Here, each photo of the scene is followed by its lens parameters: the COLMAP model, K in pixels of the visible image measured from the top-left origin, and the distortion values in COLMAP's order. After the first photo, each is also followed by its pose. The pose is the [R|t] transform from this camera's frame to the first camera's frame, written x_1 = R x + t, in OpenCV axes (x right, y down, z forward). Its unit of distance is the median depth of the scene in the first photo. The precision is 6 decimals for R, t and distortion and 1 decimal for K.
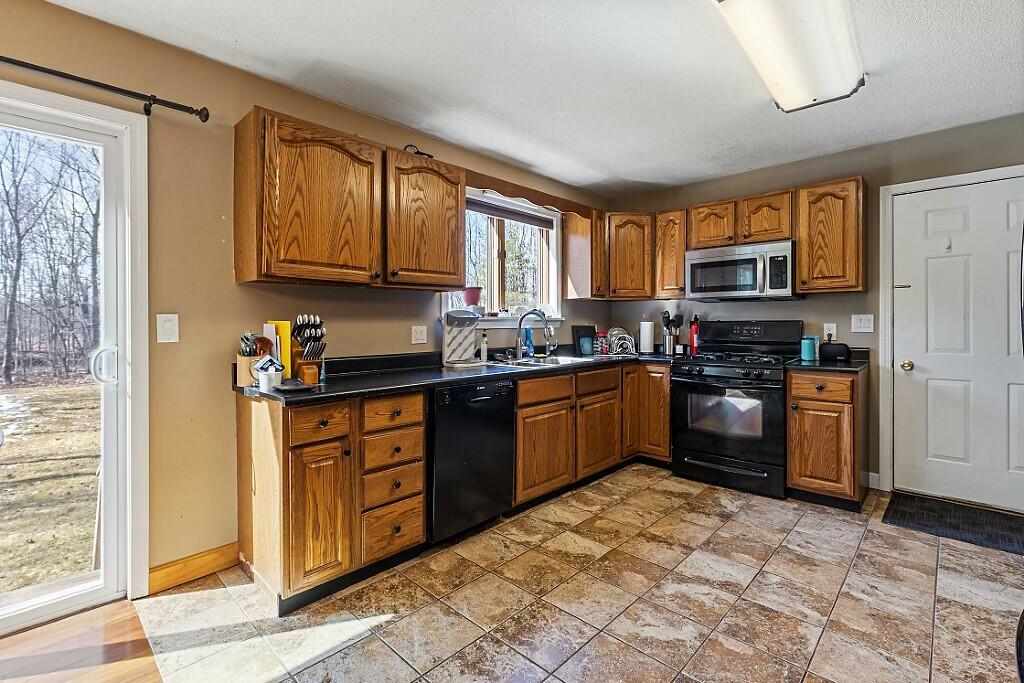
lens RADIAL K [[461.3, 0, 503.8], [0, 461.3, 323.3], [0, 0, 1]] dist [-0.000532, -0.000880]
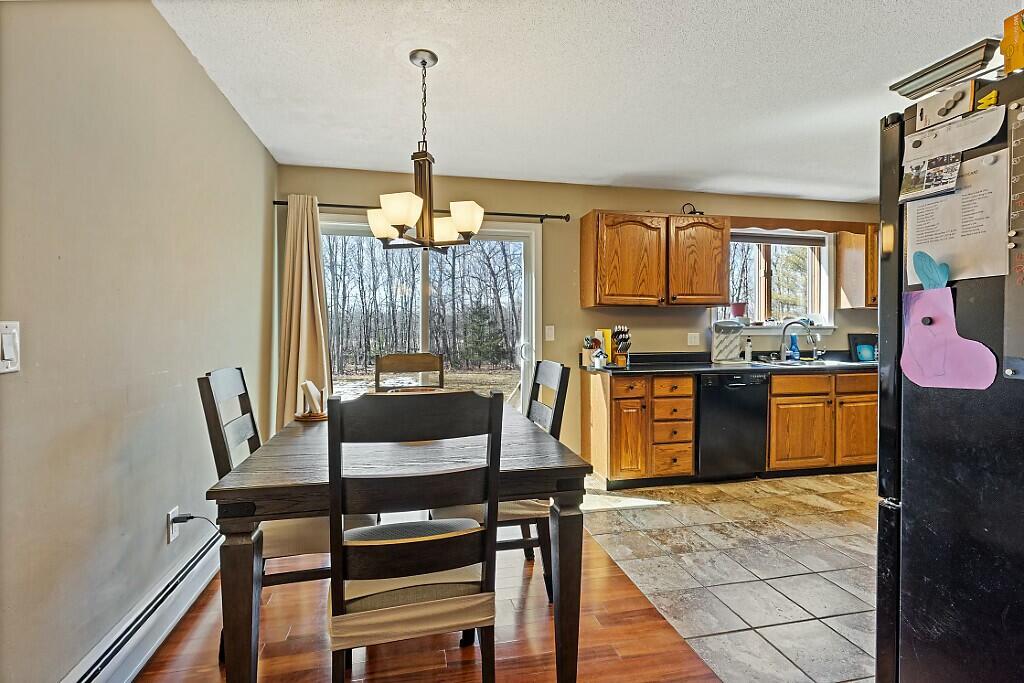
lens RADIAL K [[461.3, 0, 506.6], [0, 461.3, 332.7], [0, 0, 1]] dist [-0.000532, -0.000880]
pose [[0.828262, 0.005490, -0.560315, 0.132392], [-0.001982, 0.999974, 0.006868, -0.002920], [0.560338, -0.004578, 0.828251, -0.475052]]
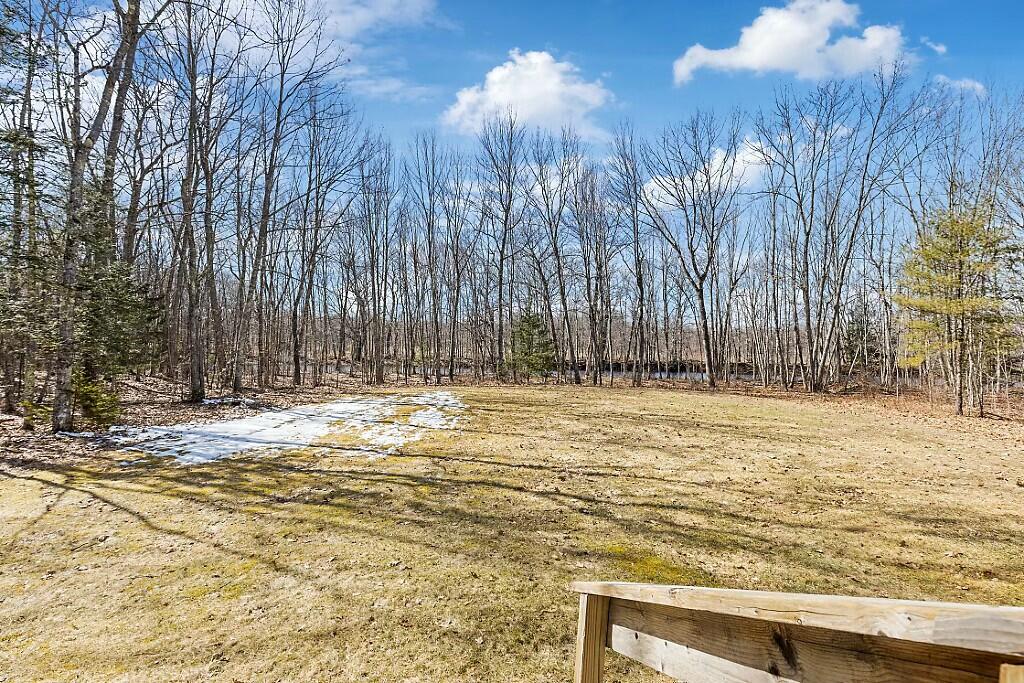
lens RADIAL K [[461.3, 0, 498.3], [0, 461.3, 345.6], [0, 0, 1]] dist [-0.000532, -0.000880]
pose [[0.752385, 0.021590, -0.658370, -0.629721], [-0.014720, 0.999764, 0.015963, -0.005843], [0.658559, -0.002319, 0.752526, 0.538814]]
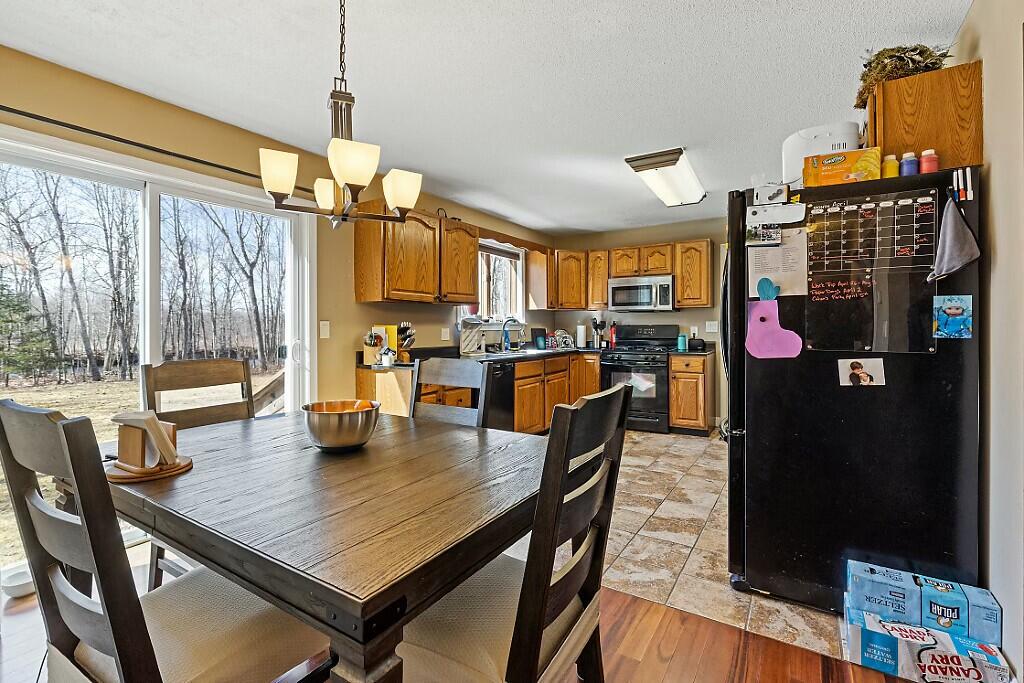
lens RADIAL K [[461.3, 0, 507.3], [0, 461.3, 322.3], [0, 0, 1]] dist [-0.000532, -0.000880]
pose [[0.980008, 0.001255, 0.198954, -0.295424], [0.000672, 0.999954, -0.009619, -0.000130], [-0.198957, 0.009560, 0.979962, -0.527311]]
